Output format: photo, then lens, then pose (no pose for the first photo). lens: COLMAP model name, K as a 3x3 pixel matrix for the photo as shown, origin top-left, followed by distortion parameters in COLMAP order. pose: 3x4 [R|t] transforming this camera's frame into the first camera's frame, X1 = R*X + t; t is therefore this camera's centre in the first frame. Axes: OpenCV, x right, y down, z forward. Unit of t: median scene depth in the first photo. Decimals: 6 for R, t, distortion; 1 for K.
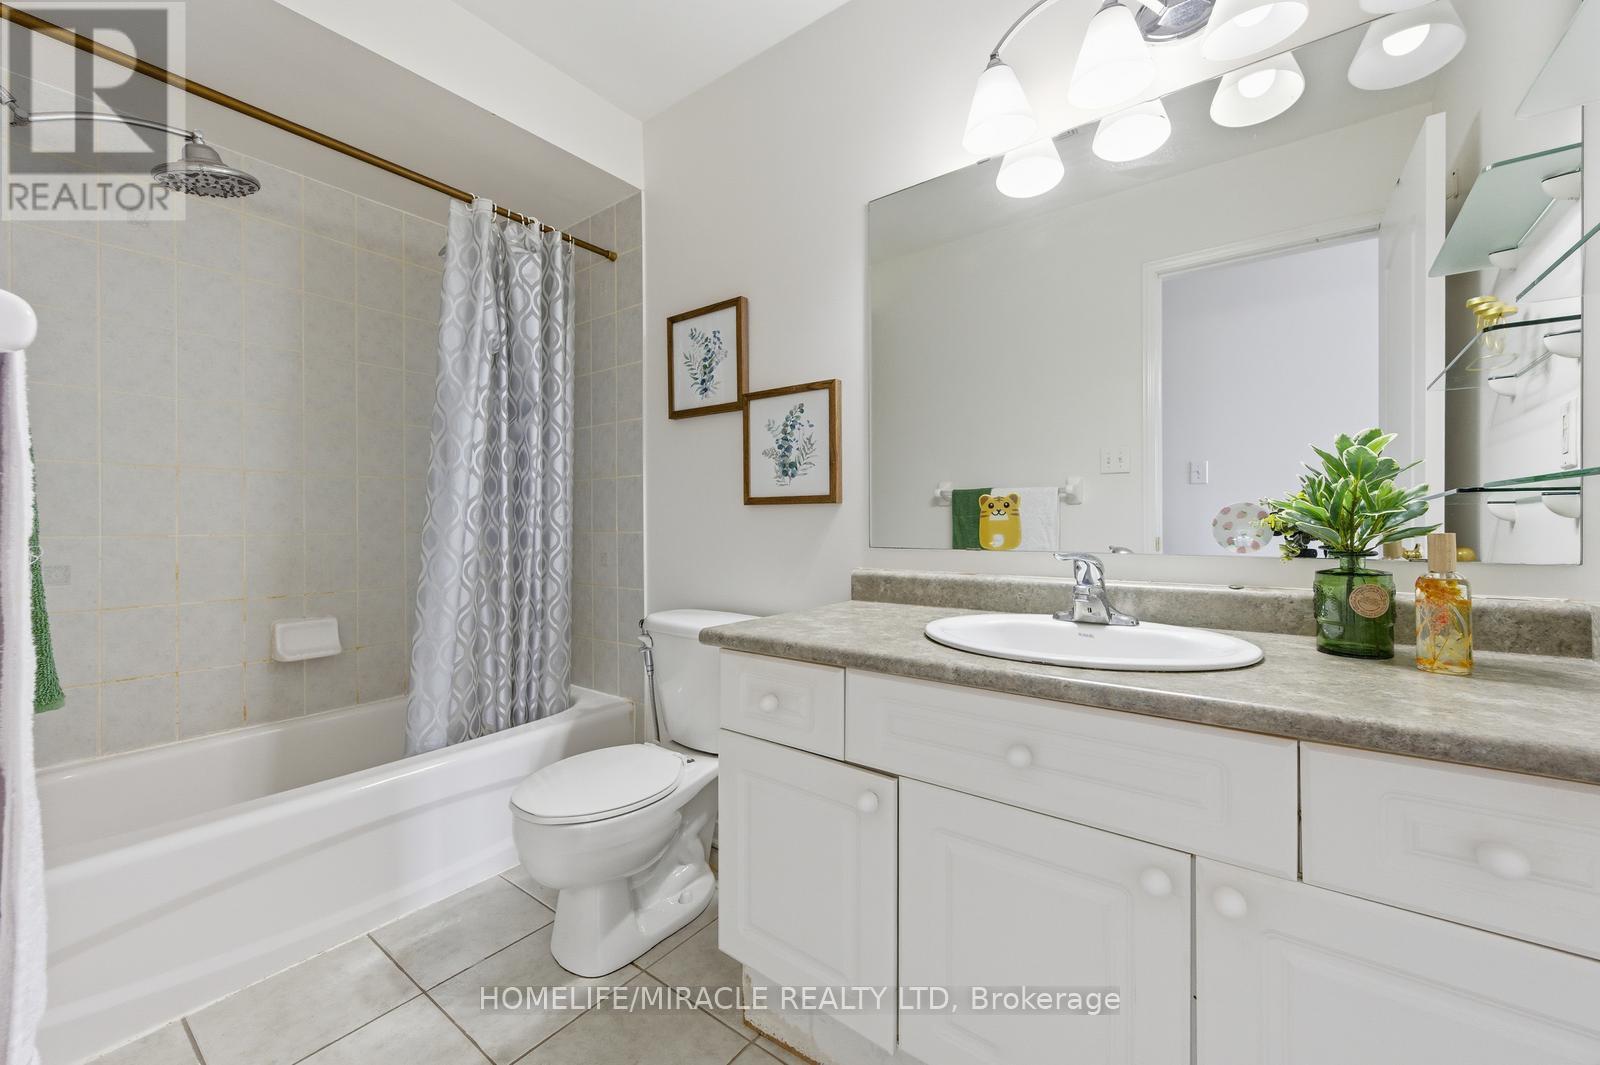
lens RADIAL K [[634.2, 0, 801.0], [0, 634.2, 530.6], [0, 0, 1]] dist [0.002952, 0.000065]
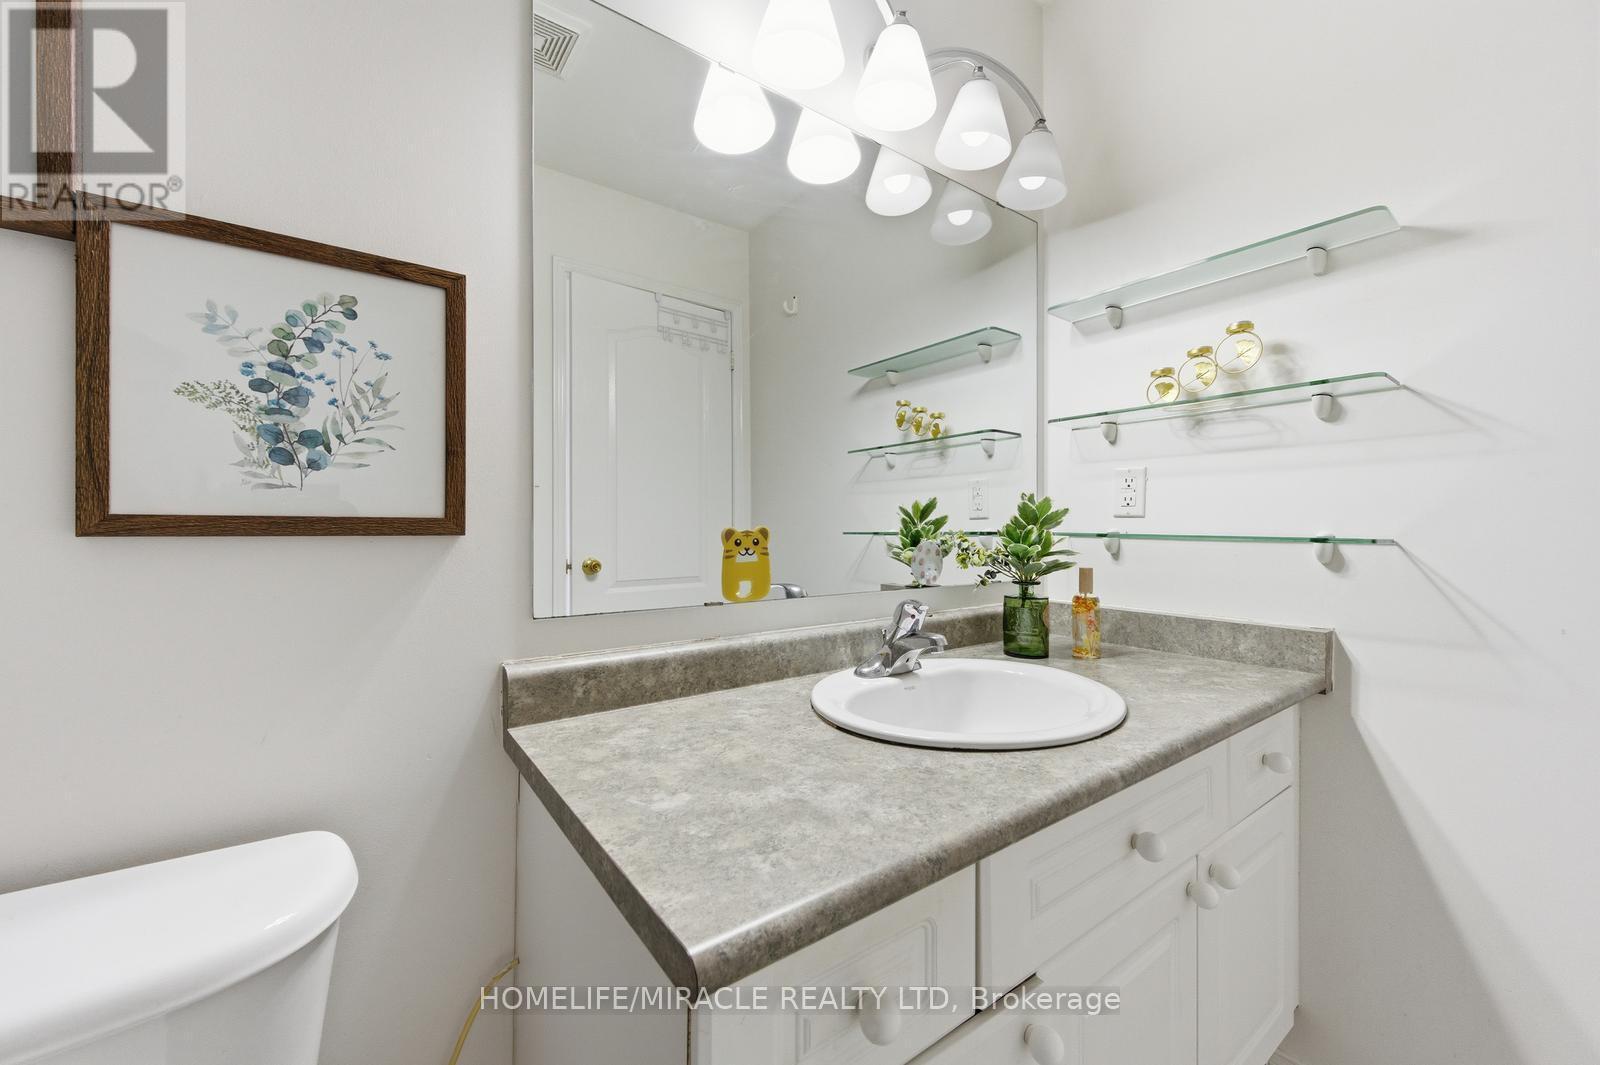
lens RADIAL K [[634.2, 0, 802.6], [0, 634.2, 530.0], [0, 0, 1]] dist [0.002952, 0.000065]
pose [[0.274103, -0.005428, 0.961685, -0.300578], [0.002565, 0.999985, 0.004913, -0.044354], [-0.961697, 0.001120, 0.274113, 0.559990]]
